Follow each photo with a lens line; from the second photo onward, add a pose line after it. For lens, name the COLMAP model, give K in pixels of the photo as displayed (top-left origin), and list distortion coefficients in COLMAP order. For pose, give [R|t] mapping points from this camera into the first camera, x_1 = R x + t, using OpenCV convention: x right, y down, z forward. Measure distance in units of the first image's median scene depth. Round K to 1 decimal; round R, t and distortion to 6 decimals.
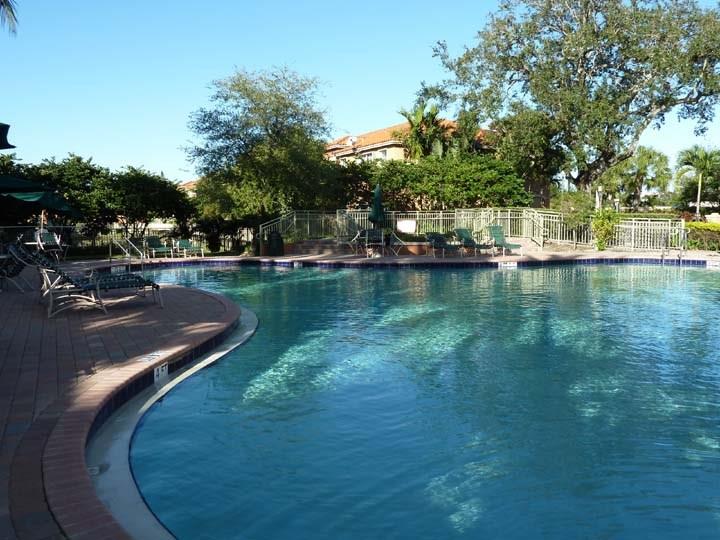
lens RADIAL K [[612.6, 0, 360.0], [0, 612.6, 269.2], [0, 0, 1]] dist [-0.005831, -0.002150]
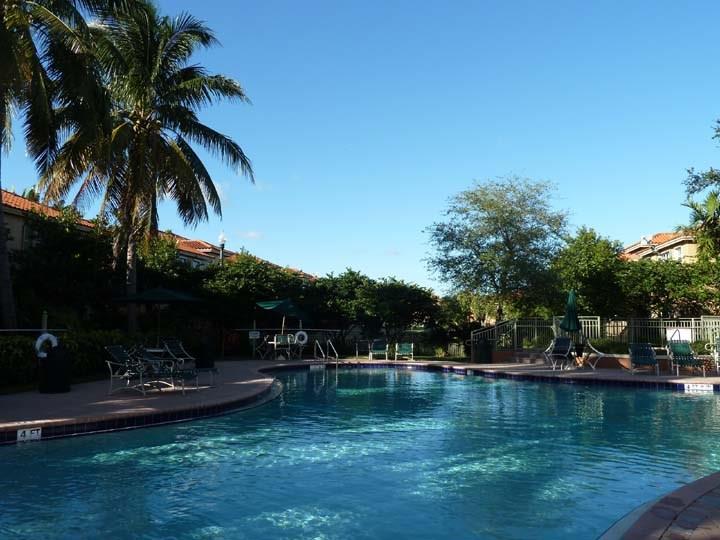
lens RADIAL K [[612.6, 0, 360.0], [0, 612.6, 271.5], [0, 0, 1]] dist [-0.005831, -0.002150]
pose [[0.807451, -0.038502, -0.588677, 0.263101], [-0.058966, 0.987603, -0.145473, -0.010919], [0.586981, 0.152174, 0.795171, 0.067452]]
